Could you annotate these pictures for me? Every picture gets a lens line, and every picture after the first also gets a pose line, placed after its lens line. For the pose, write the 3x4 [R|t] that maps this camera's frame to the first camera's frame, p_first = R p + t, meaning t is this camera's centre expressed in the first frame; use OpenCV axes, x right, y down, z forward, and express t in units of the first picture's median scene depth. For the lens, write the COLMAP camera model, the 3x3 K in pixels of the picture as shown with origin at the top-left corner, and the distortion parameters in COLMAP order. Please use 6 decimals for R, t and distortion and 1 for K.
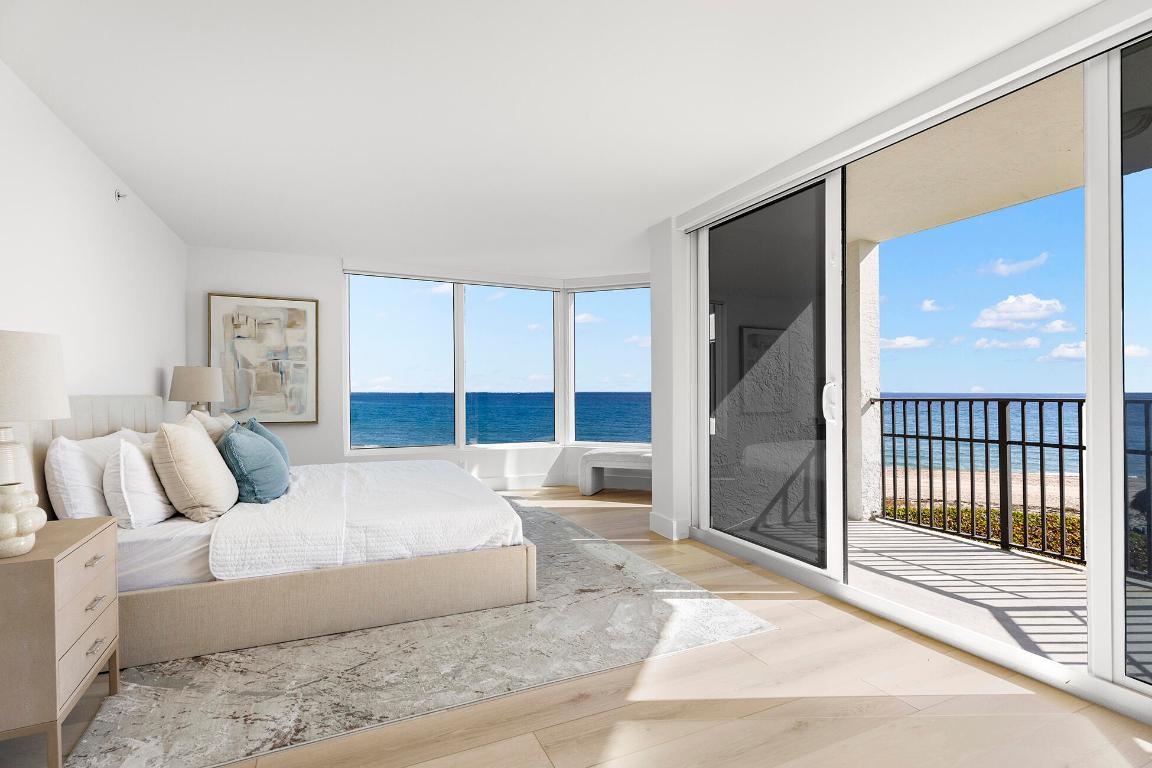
lens RADIAL K [[553.9, 0, 576.0], [0, 553.9, 384.0], [0, 0, 1]] dist [0.000509, 0.000240]
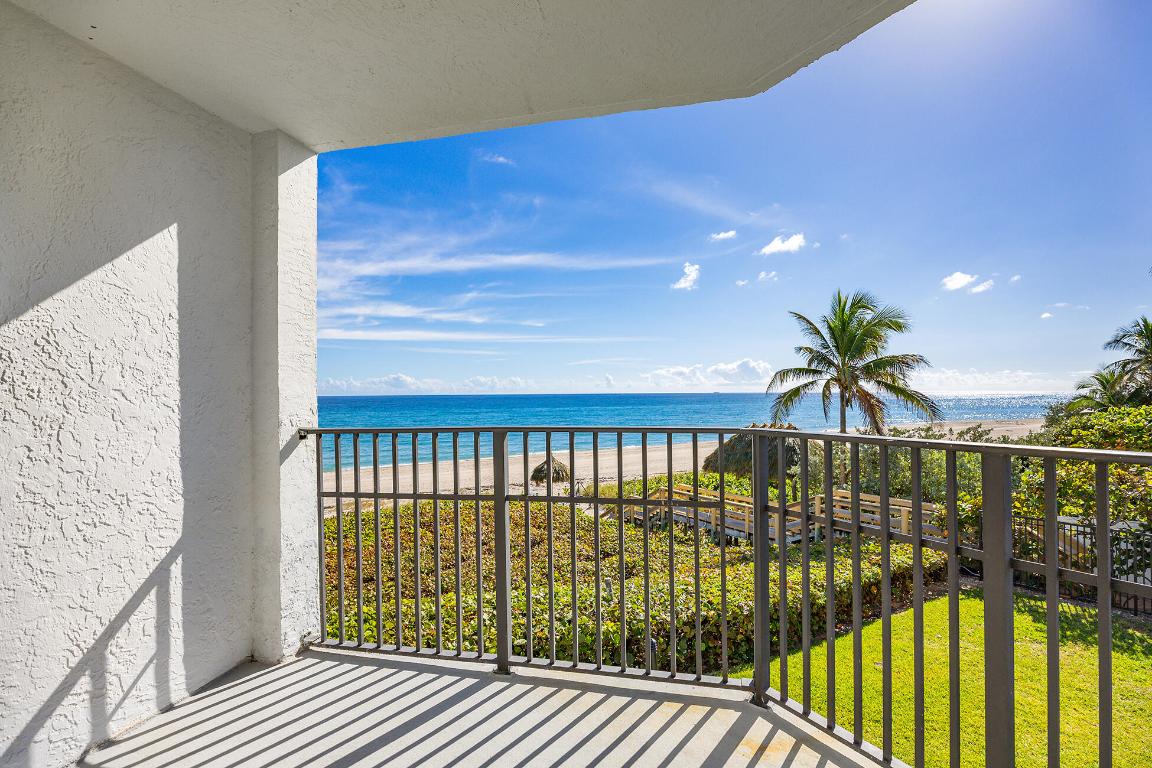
lens RADIAL K [[546.3, 0, 576.0], [0, 546.3, 384.0], [0, 0, 1]] dist [-0.002160, -0.000233]
pose [[0.643206, -0.005368, 0.765674, 0.305374], [0.001073, 0.999981, 0.006110, -0.021854], [-0.765693, -0.003109, 0.643199, 0.461412]]
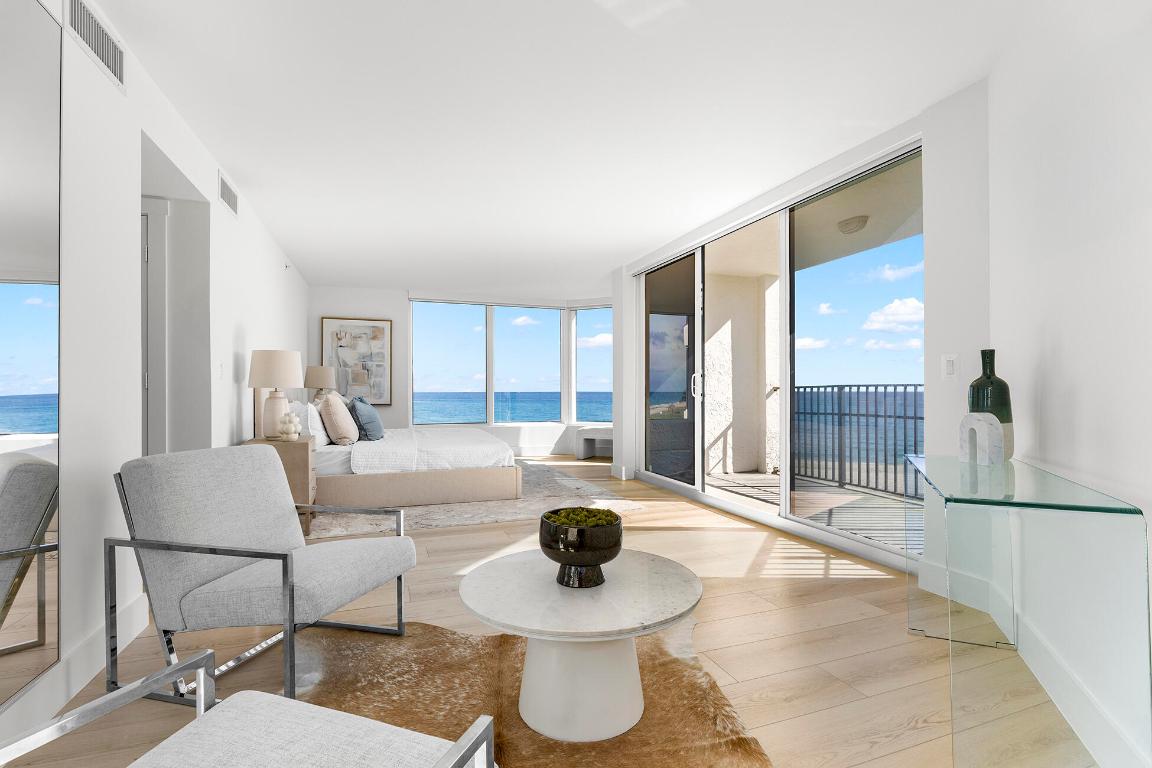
lens RADIAL K [[546.3, 0, 576.0], [0, 546.3, 384.0], [0, 0, 1]] dist [-0.002160, -0.000233]
pose [[0.996662, -0.000883, -0.081633, 0.148313], [0.000945, 0.999999, 0.000719, 0.016813], [0.081633, -0.000794, 0.996662, -0.436733]]
